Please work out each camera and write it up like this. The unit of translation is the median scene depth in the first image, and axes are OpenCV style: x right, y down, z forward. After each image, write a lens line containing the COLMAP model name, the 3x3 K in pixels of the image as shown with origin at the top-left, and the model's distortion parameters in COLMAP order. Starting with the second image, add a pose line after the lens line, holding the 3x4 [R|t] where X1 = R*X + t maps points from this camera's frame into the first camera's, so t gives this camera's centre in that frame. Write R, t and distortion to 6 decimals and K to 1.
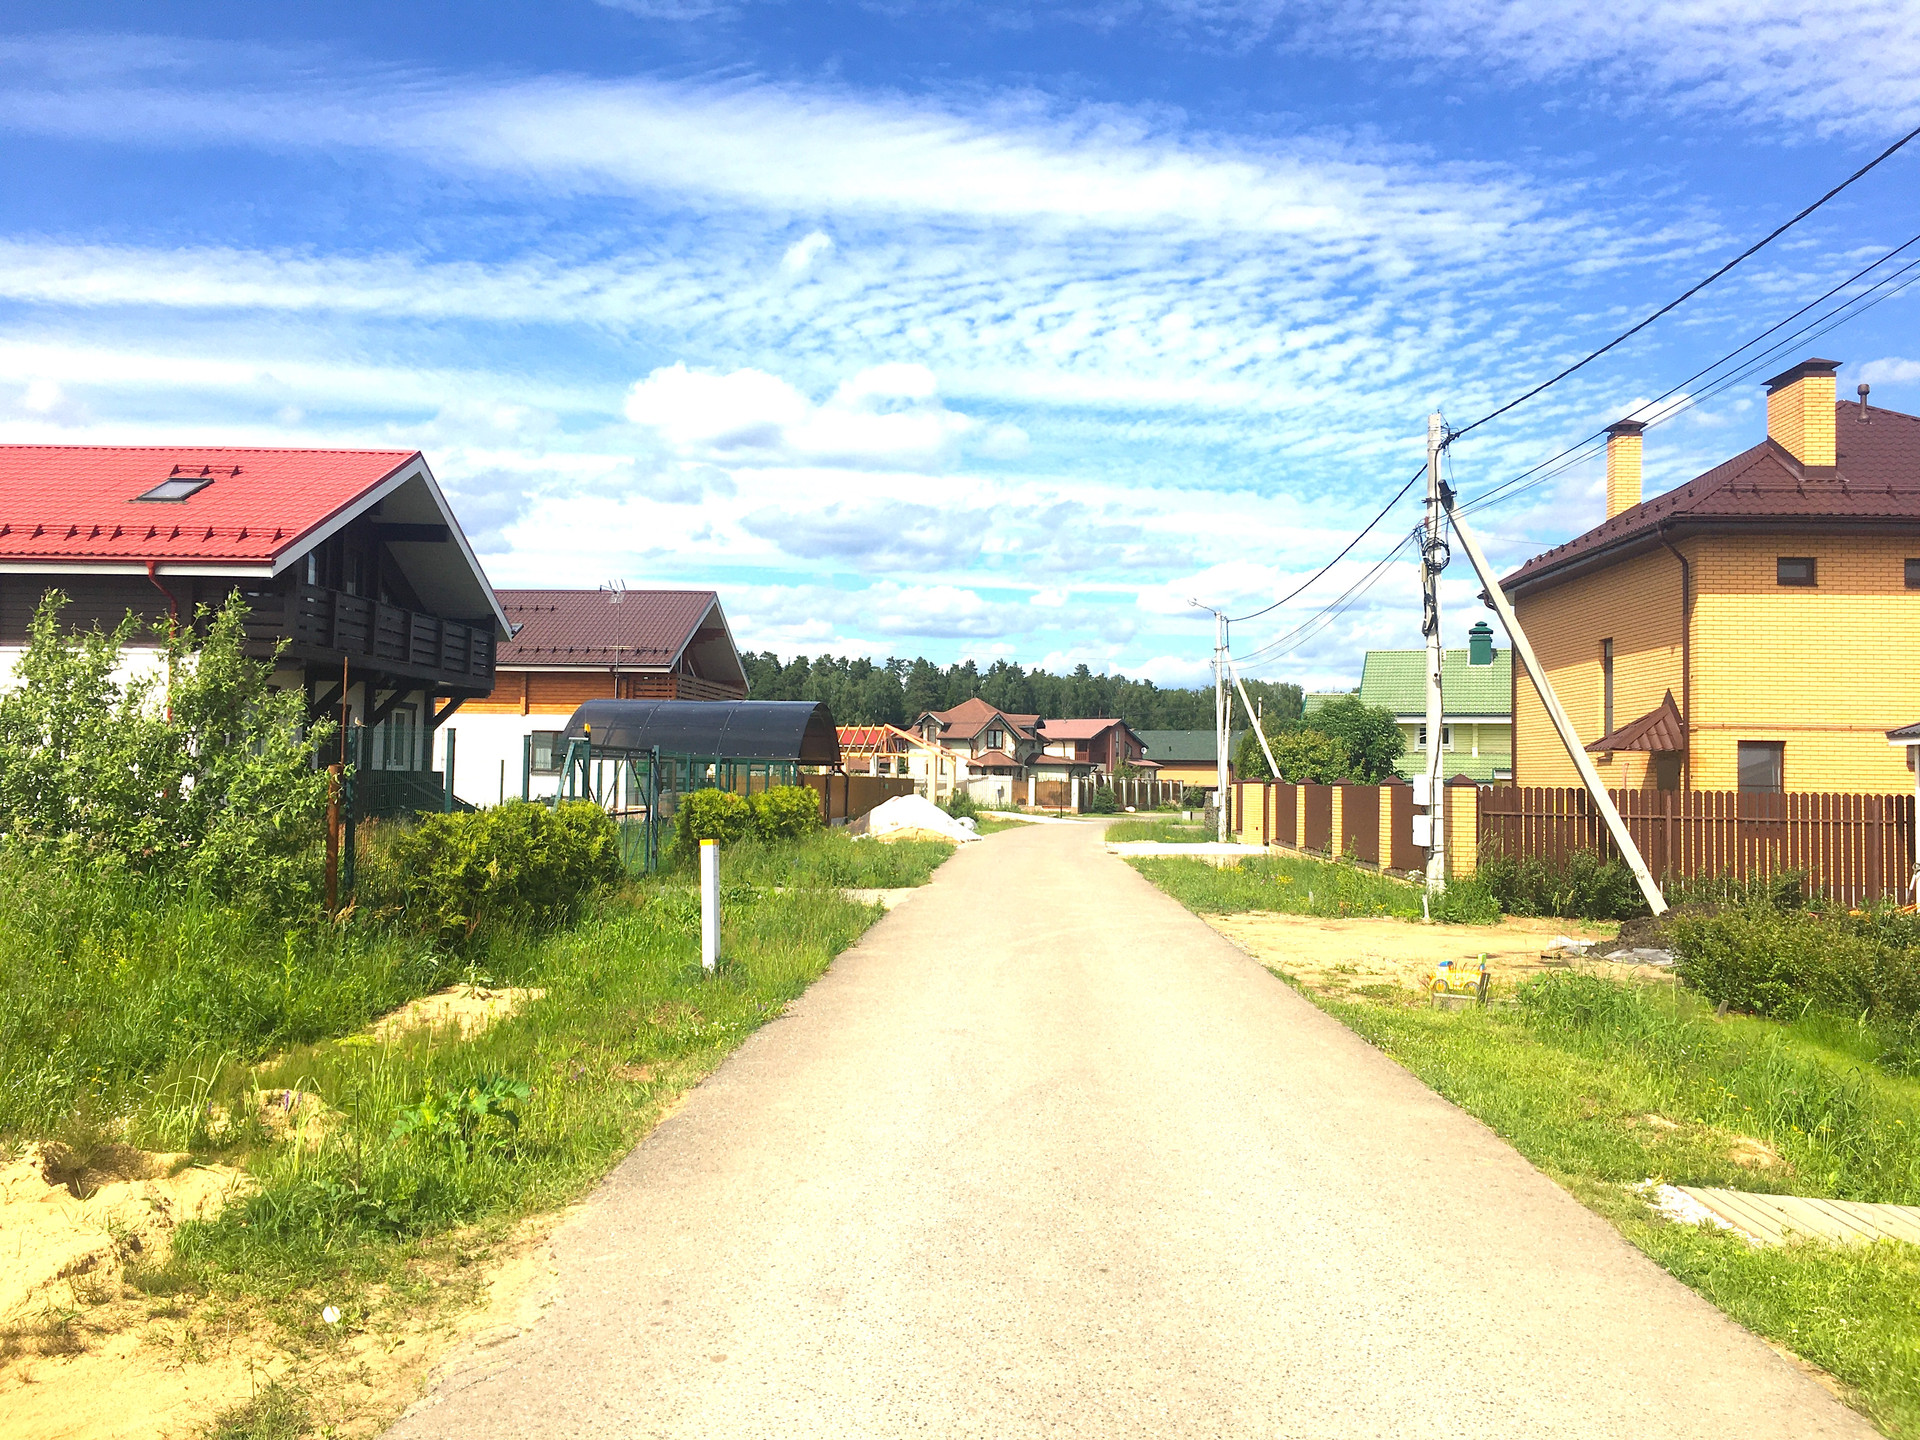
lens RADIAL K [[1613.6, 0, 959.4], [0, 1613.6, 693.8], [0, 0, 1]] dist [0.078056, -0.094628]
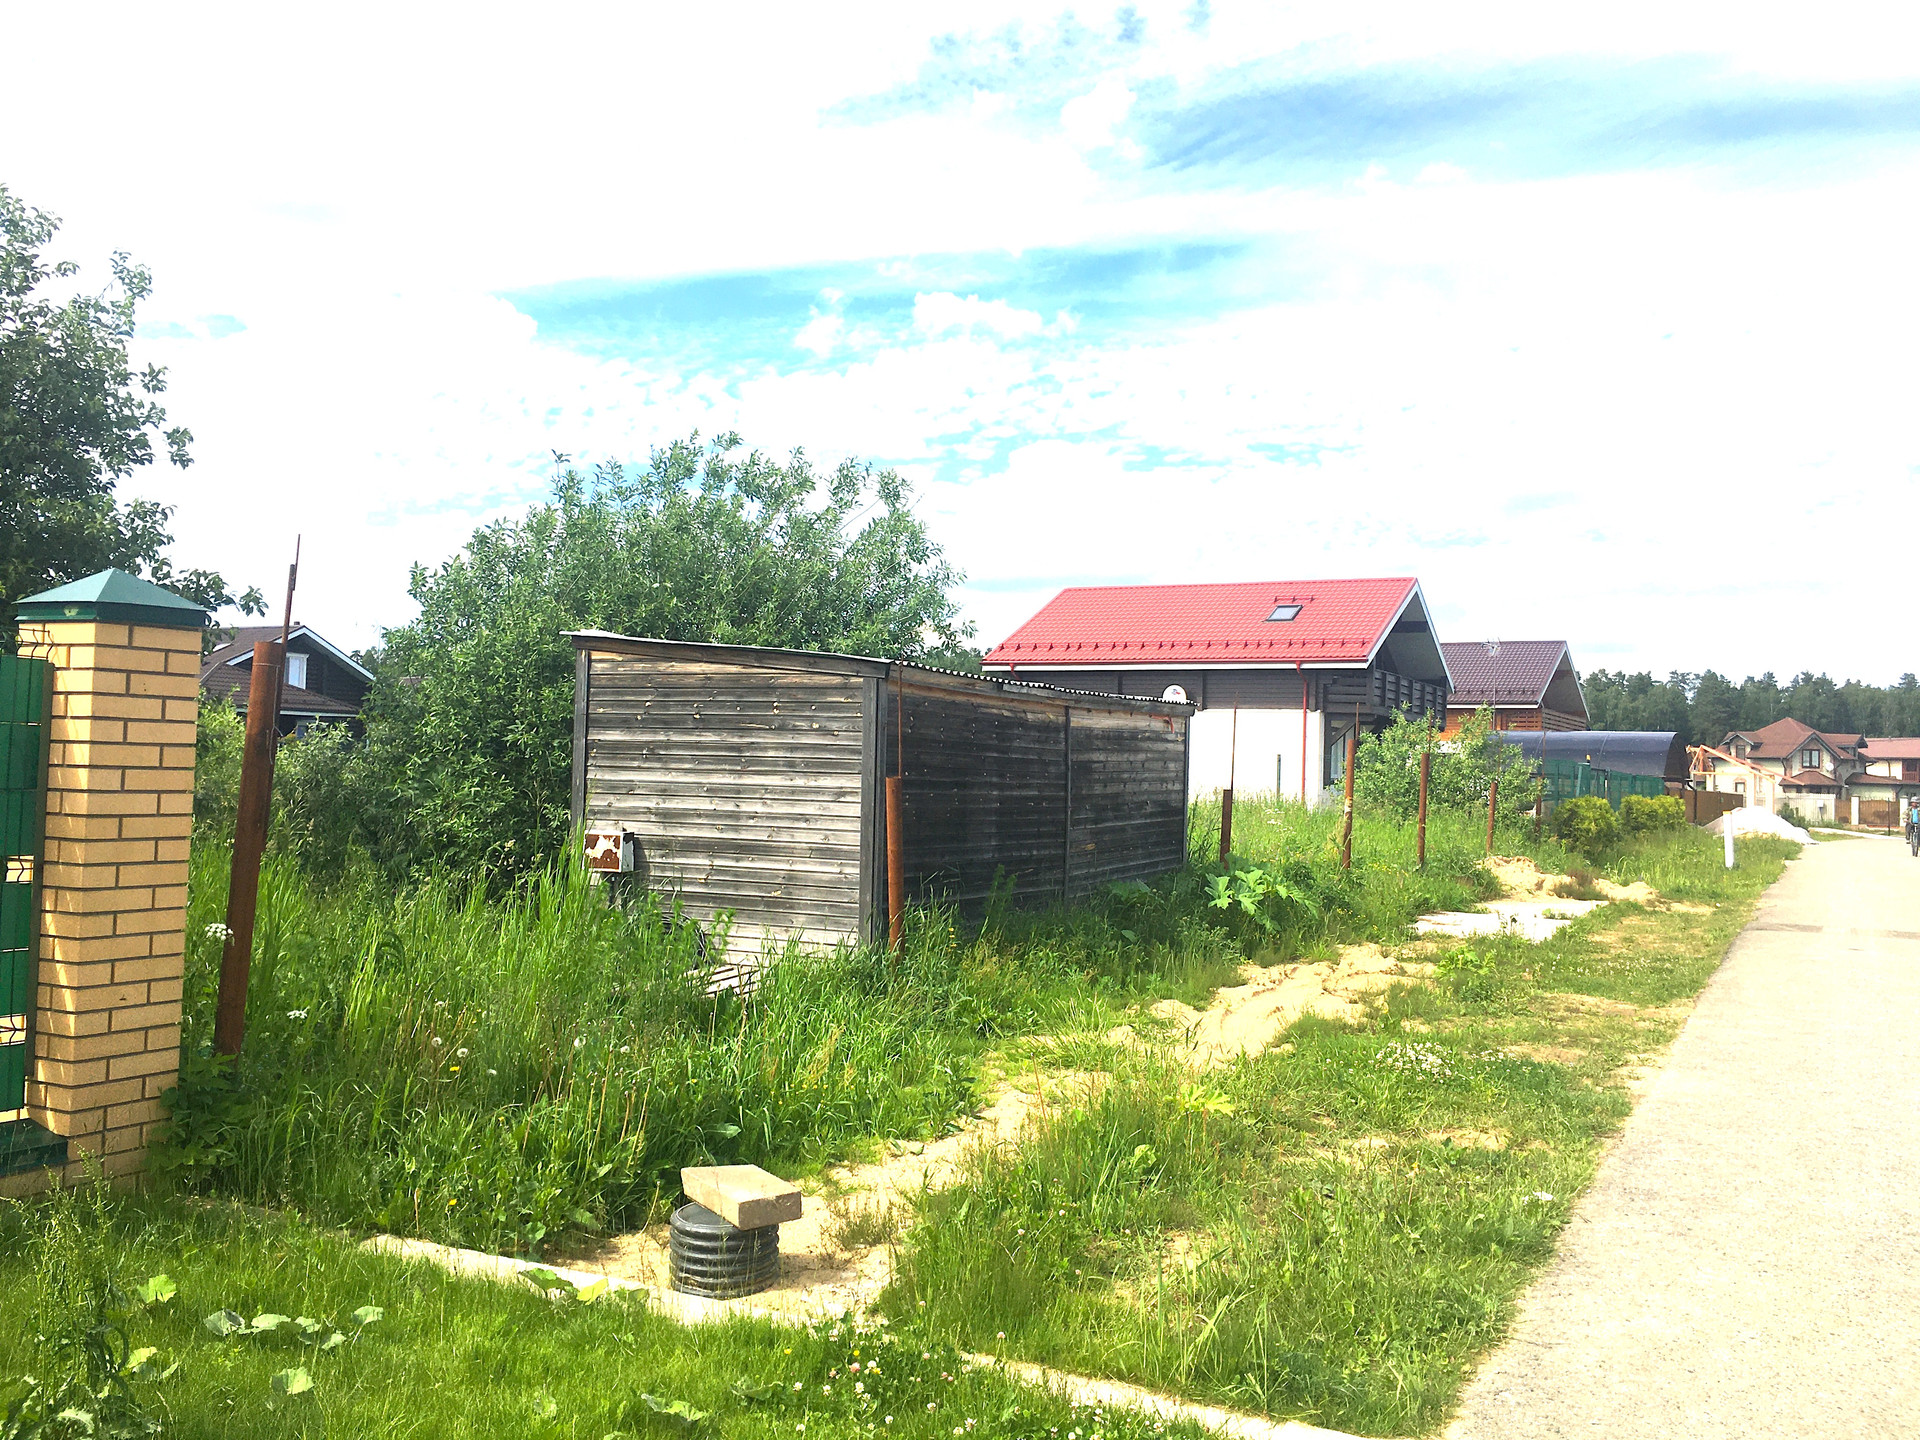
lens RADIAL K [[1613.6, 0, 959.4], [0, 1613.6, 693.8], [0, 0, 1]] dist [0.078056, -0.094628]
pose [[0.900894, -0.015810, -0.433751, -0.013247], [0.011710, 0.999858, -0.012123, -0.006052], [0.433881, 0.005842, 0.900951, -0.156849]]
